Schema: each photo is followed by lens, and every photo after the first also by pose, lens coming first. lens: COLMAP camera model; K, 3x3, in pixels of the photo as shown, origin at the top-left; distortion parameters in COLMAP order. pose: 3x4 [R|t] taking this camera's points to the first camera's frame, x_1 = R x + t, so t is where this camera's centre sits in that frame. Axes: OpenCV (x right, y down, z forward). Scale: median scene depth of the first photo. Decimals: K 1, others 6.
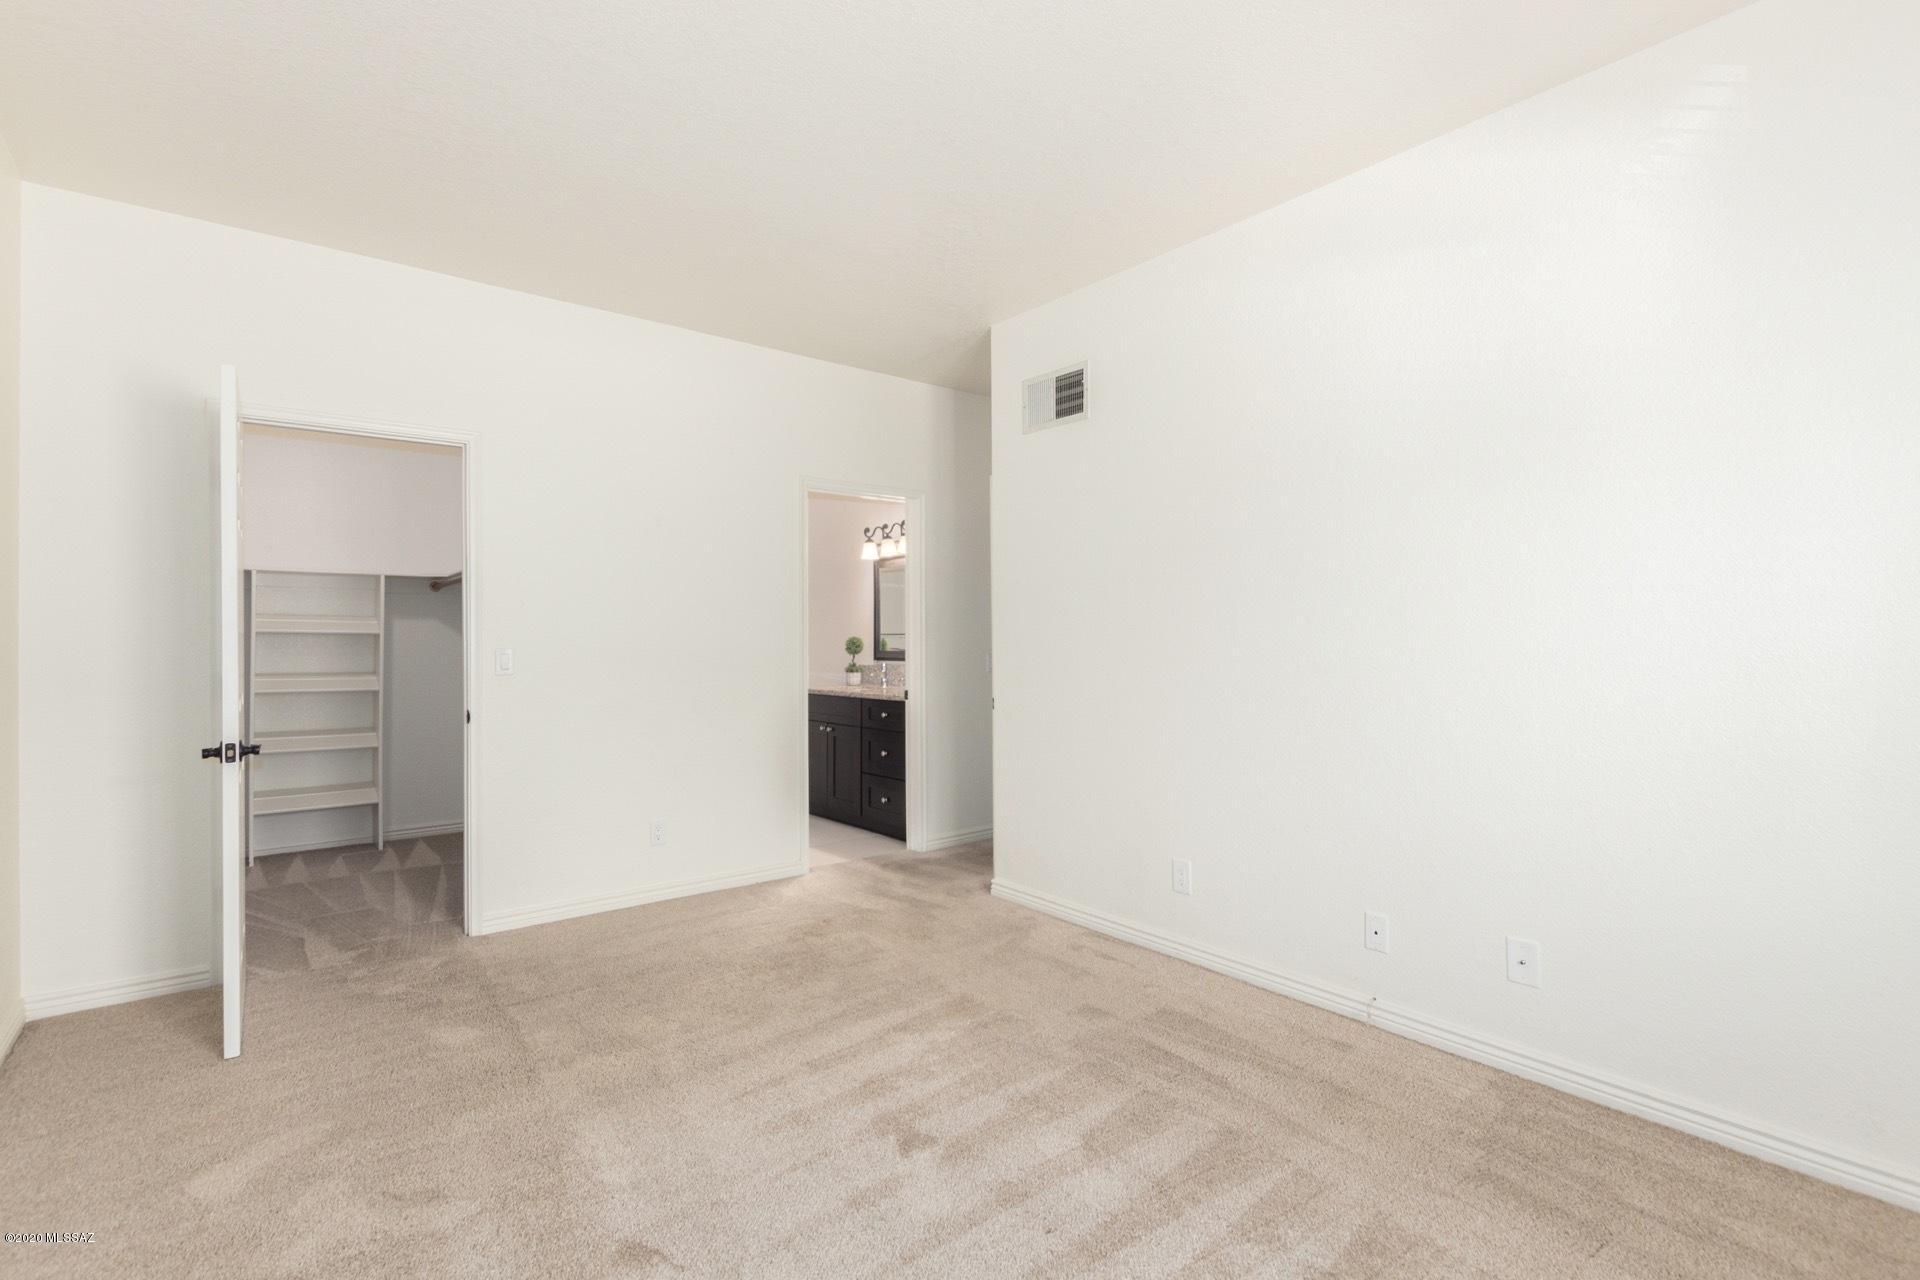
lens RADIAL K [[878.2, 0, 960.2], [0, 878.2, 650.1], [0, 0, 1]] dist [0.000888, 0.000087]
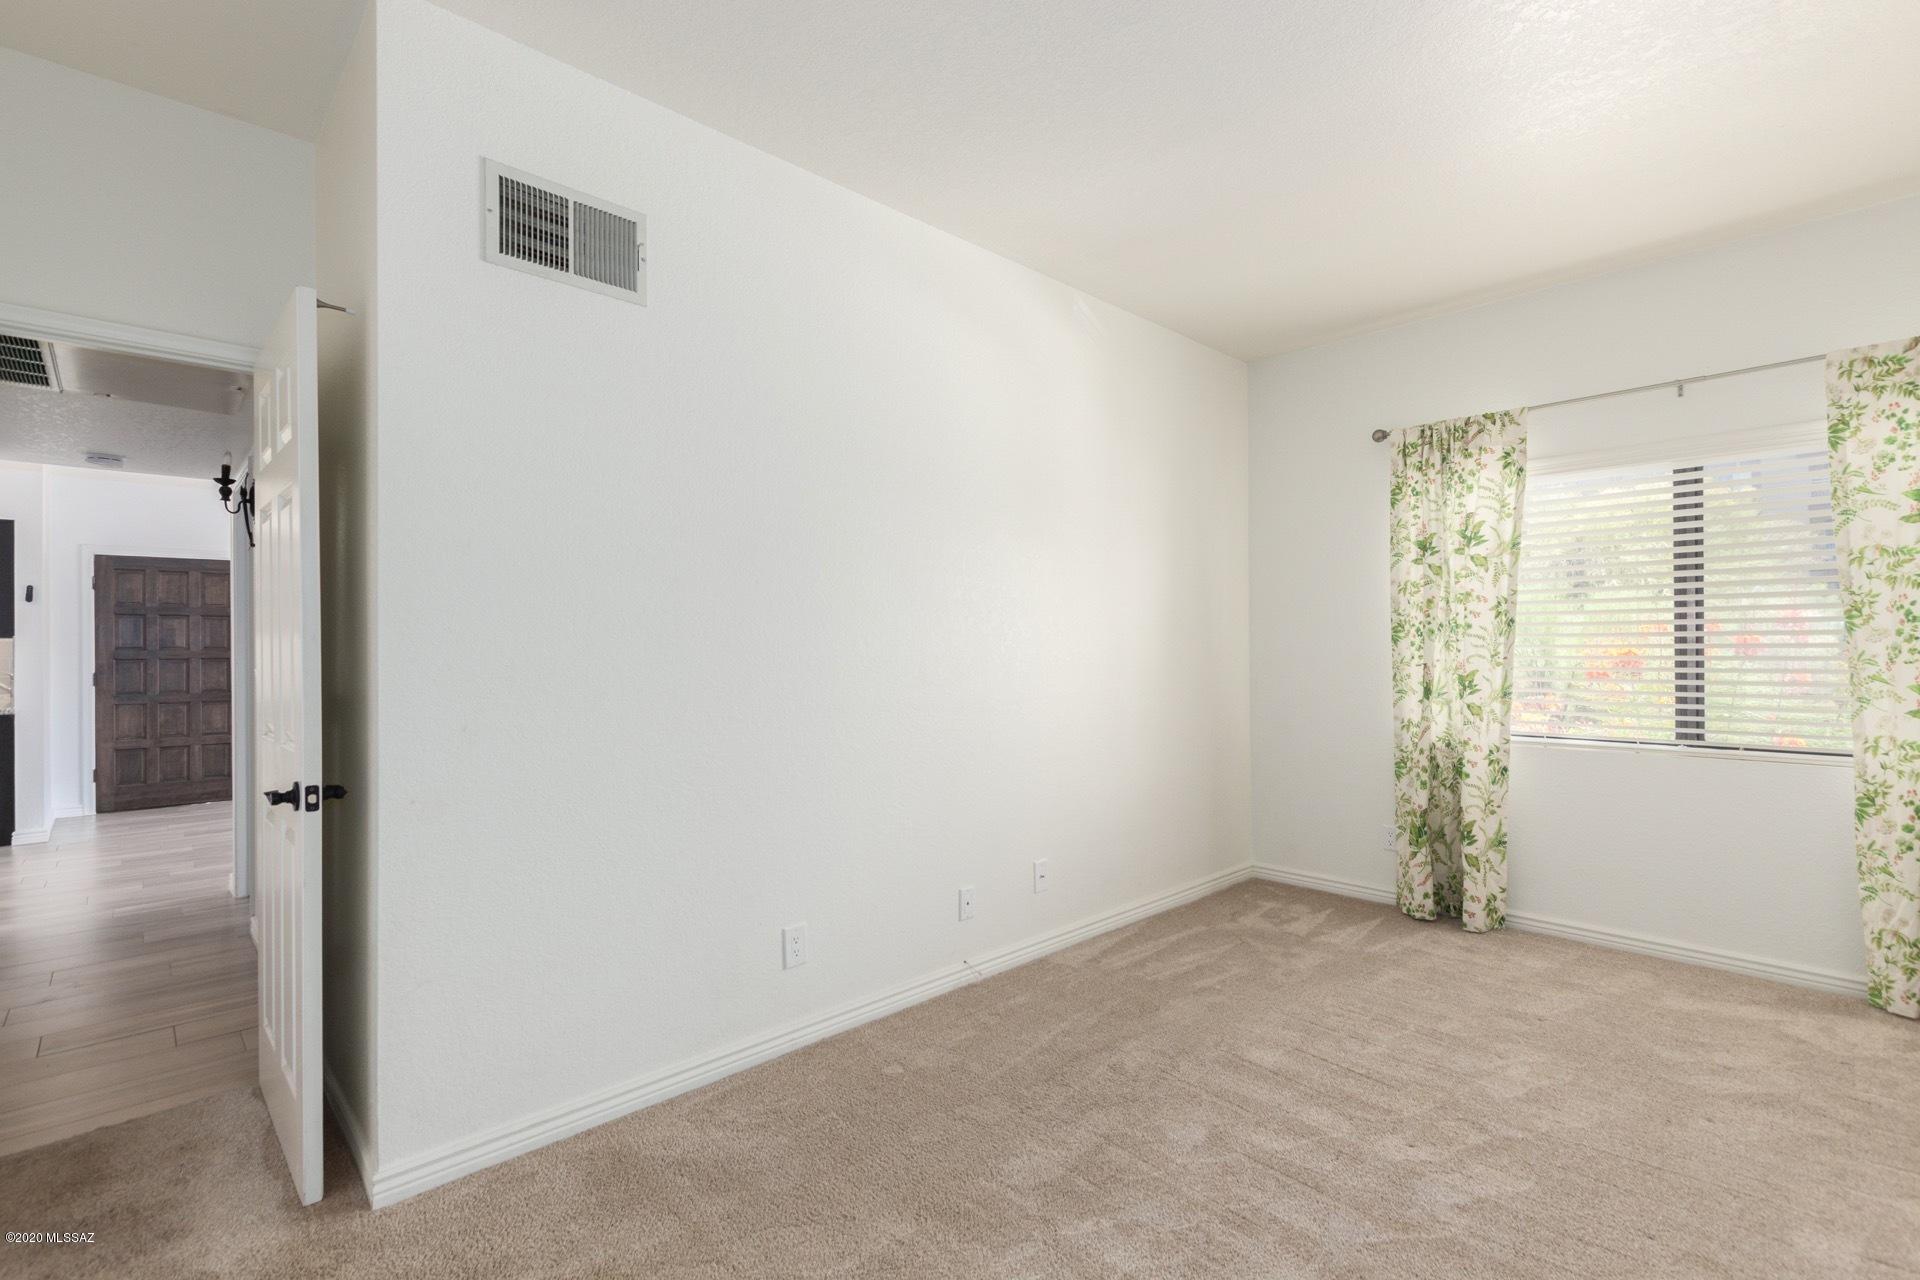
lens RADIAL K [[878.2, 0, 960.2], [0, 878.2, 650.1], [0, 0, 1]] dist [0.000888, 0.000087]
pose [[-0.105012, 0.004350, 0.994461, -0.514067], [0.010839, 0.999936, -0.003229, -0.008399], [-0.994412, 0.010440, -0.105052, 0.845919]]
